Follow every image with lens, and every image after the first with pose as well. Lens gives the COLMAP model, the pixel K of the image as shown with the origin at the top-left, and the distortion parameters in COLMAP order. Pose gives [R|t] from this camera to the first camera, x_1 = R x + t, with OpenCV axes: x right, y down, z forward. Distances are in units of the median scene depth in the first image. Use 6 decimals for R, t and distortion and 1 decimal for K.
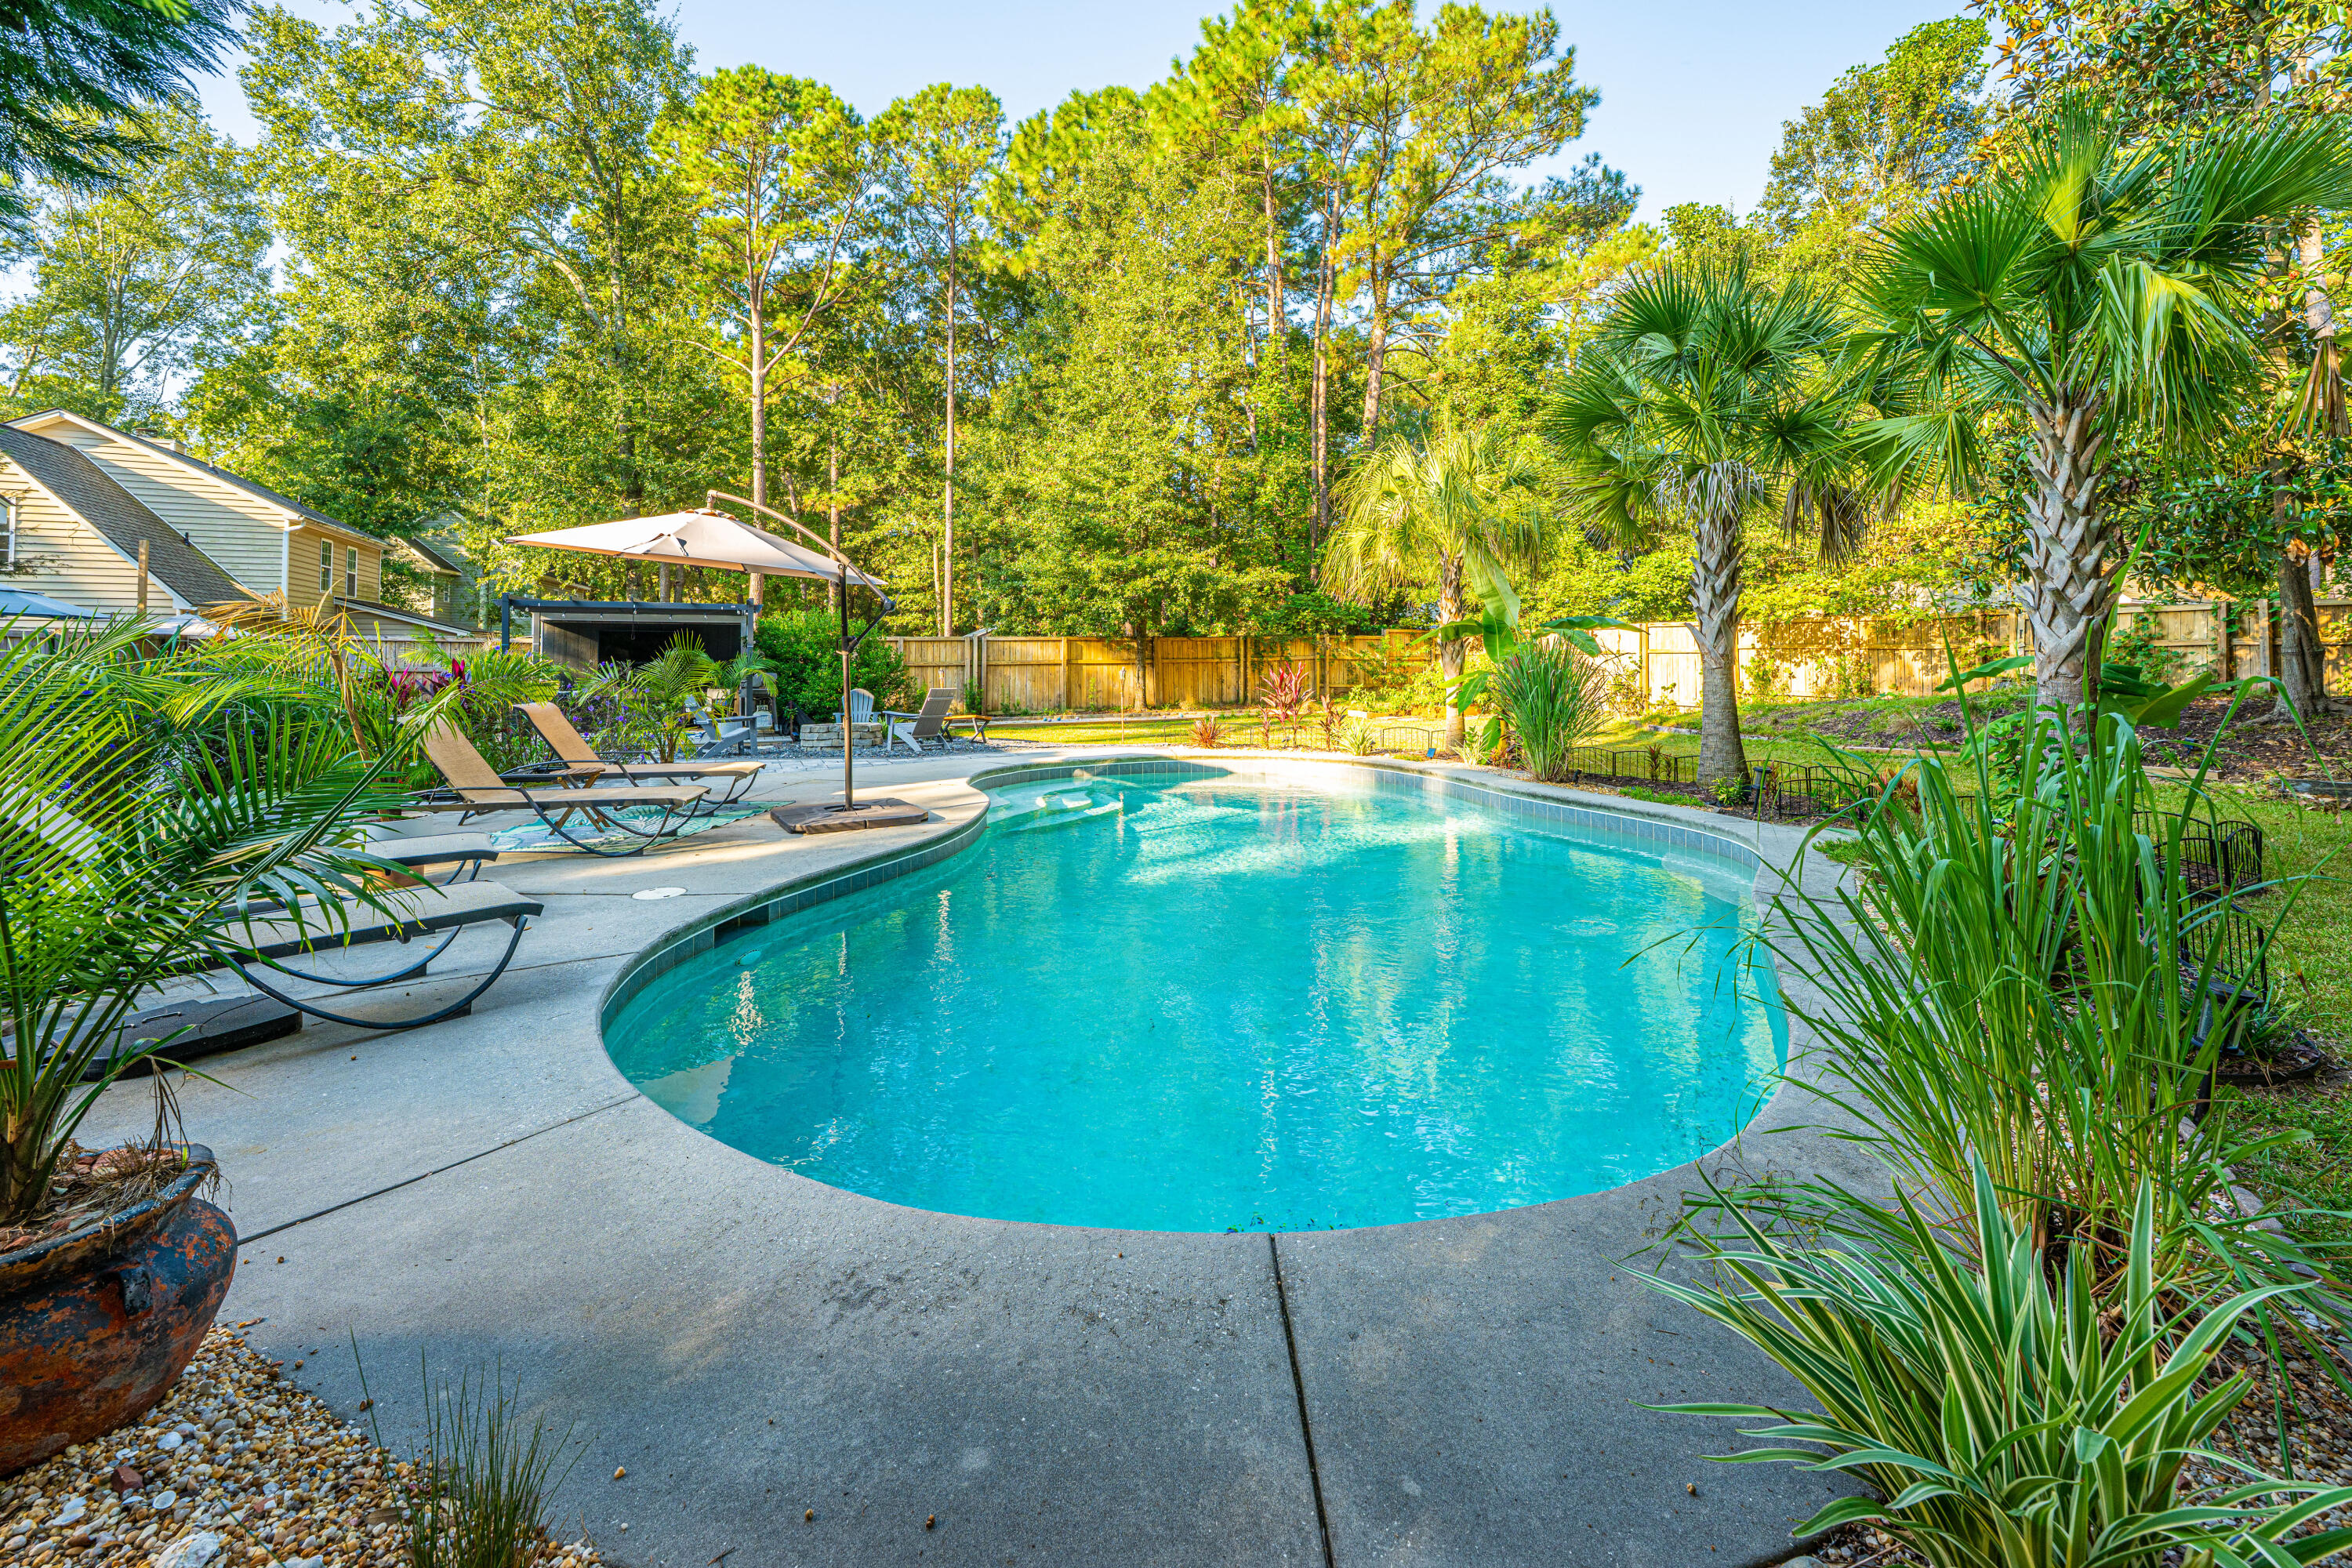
lens RADIAL K [[1008.0, 0, 1174.6], [0, 1008.0, 603.7], [0, 0, 1]] dist [-0.000285, 0.000045]
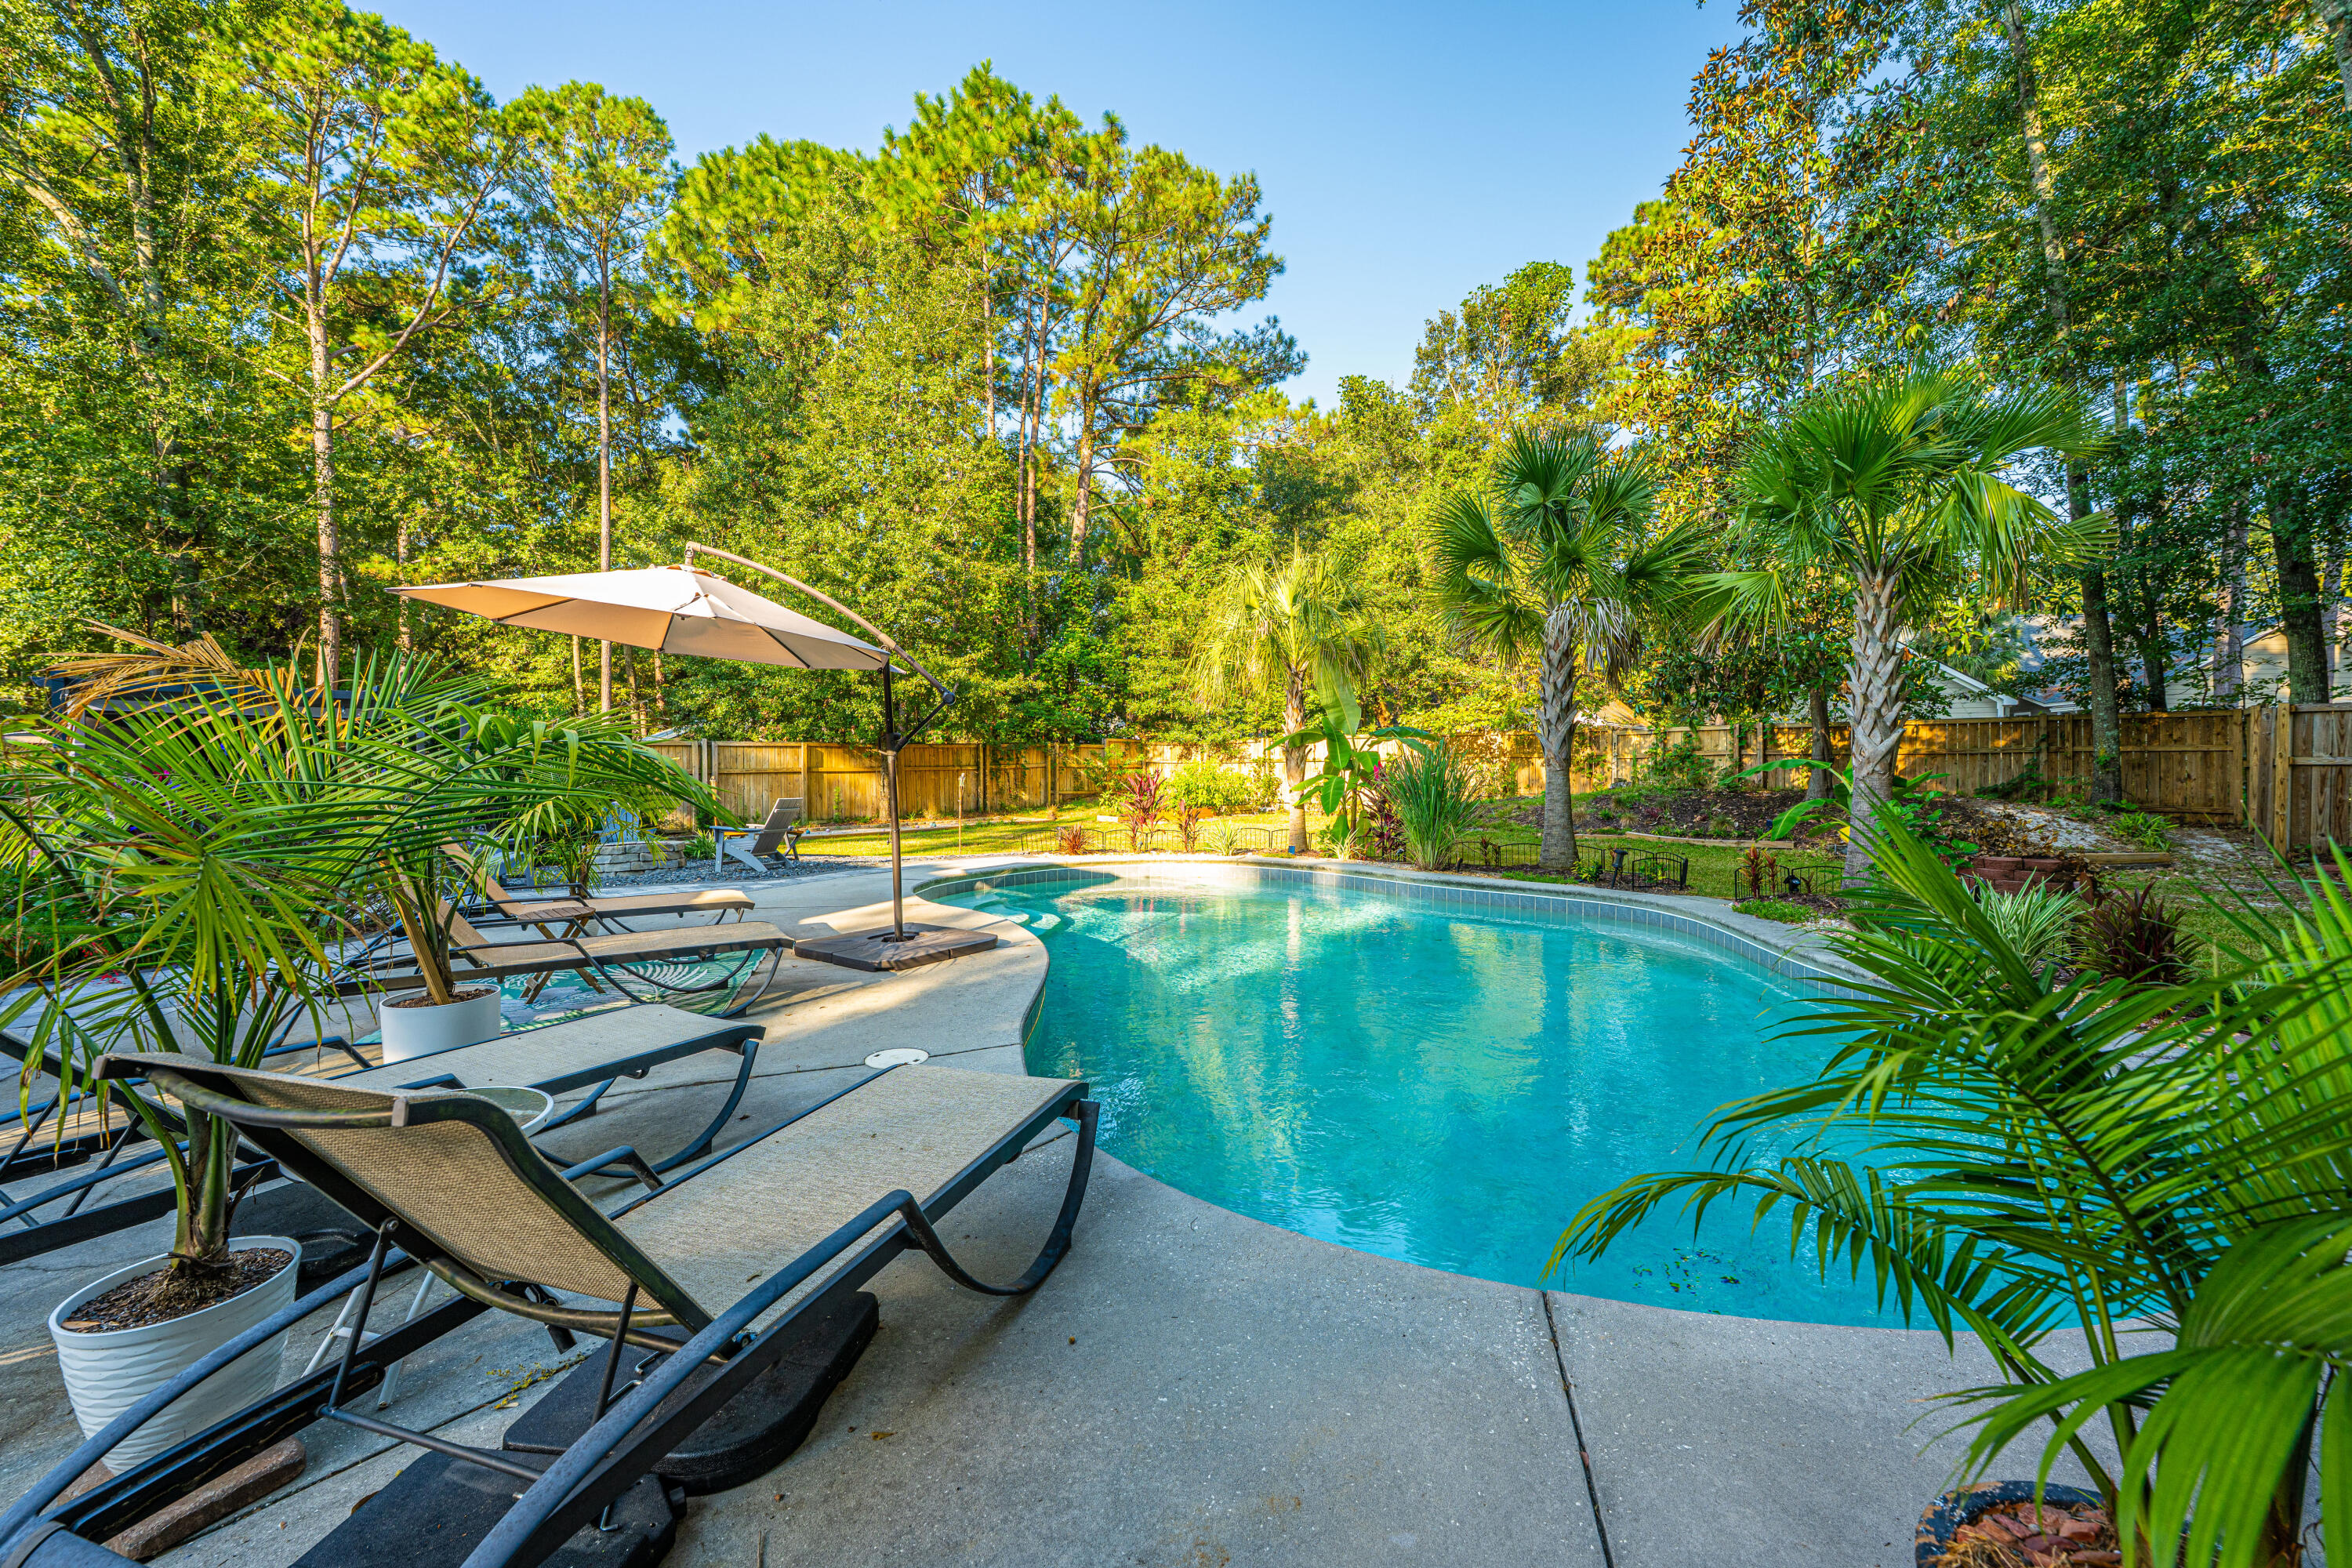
lens RADIAL K [[960.8, 0, 1180.9], [0, 960.8, 756.8], [0, 0, 1]] dist [0.000365, 0.000337]
pose [[0.912020, 0.002603, 0.410136, -0.122069], [-0.019953, 0.999077, 0.038029, 0.004584], [-0.409659, -0.042867, 0.911231, 0.049481]]
